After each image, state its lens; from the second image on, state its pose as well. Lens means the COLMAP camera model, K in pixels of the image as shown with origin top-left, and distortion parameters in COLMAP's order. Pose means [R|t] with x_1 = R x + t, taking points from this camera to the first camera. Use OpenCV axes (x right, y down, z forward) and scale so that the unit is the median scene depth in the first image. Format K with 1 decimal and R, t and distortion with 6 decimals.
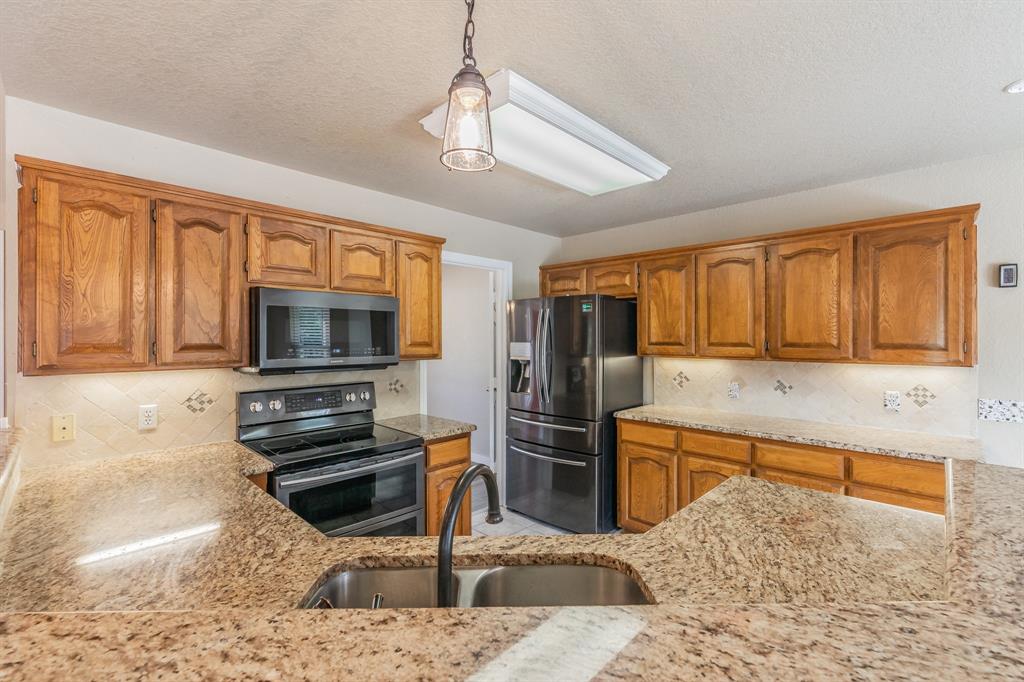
lens RADIAL K [[443.0, 0, 533.3], [0, 443.0, 339.3], [0, 0, 1]] dist [0.001647, -0.000572]
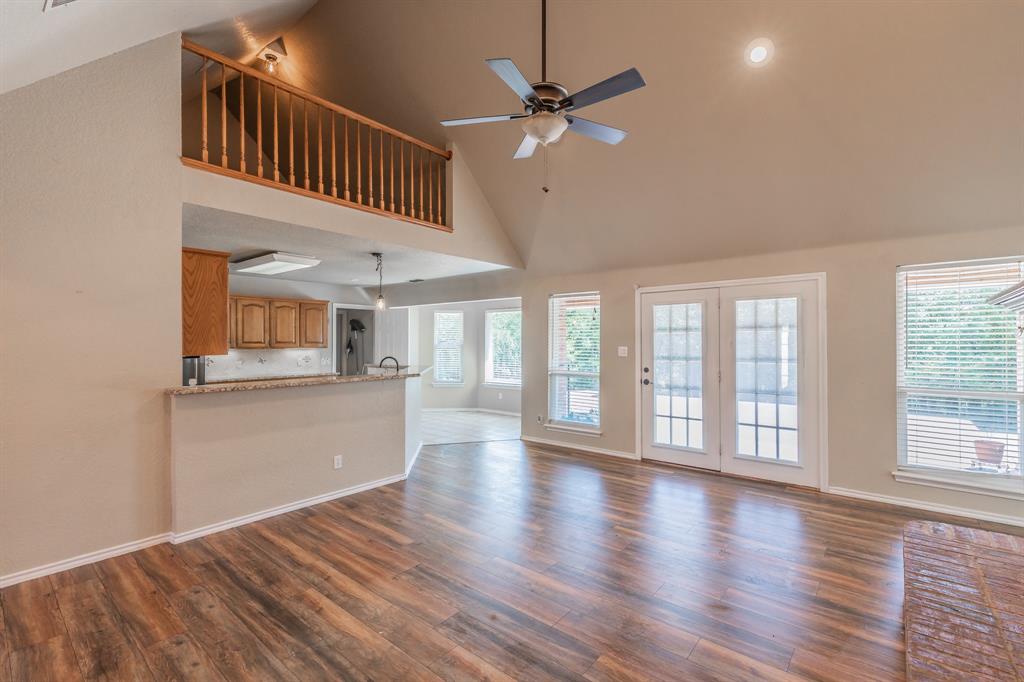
lens RADIAL K [[443.0, 0, 517.9], [0, 443.0, 339.9], [0, 0, 1]] dist [0.001647, -0.000572]
pose [[-0.066316, 0.004354, 0.997789, -1.916086], [0.006232, 0.999973, -0.003950, 0.017313], [-0.997779, 0.005956, -0.066341, -0.180777]]
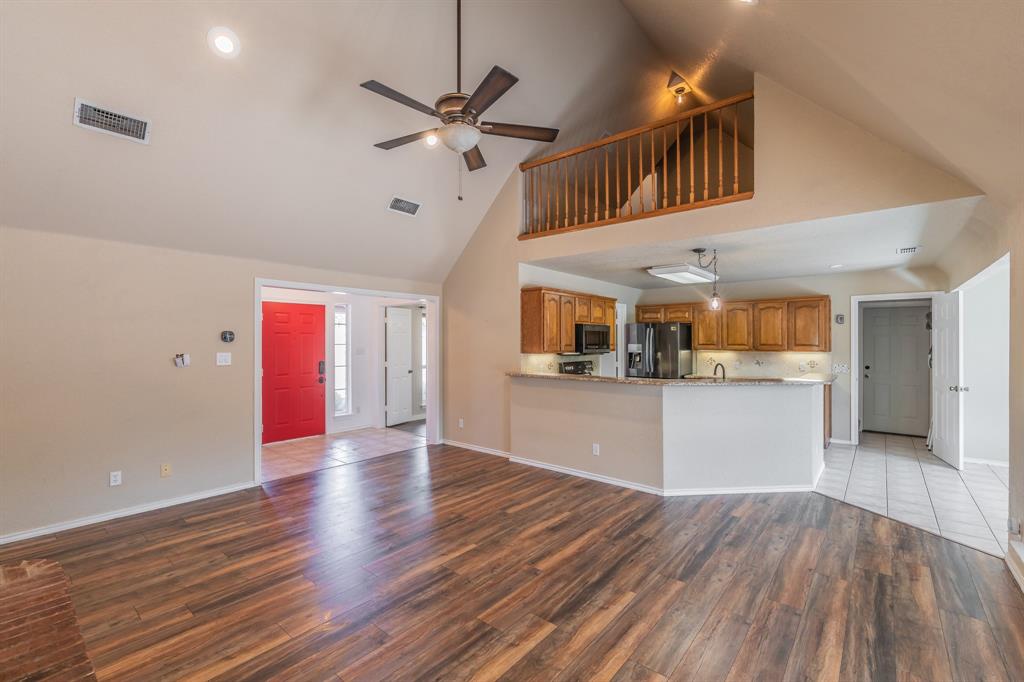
lens RADIAL K [[443.0, 0, 519.4], [0, 443.0, 337.8], [0, 0, 1]] dist [0.001647, -0.000572]
pose [[0.997875, 0.000515, 0.065155, -0.880731], [0.000352, 0.999912, -0.013297, 0.006410], [-0.065156, 0.013292, 0.997787, -1.293841]]
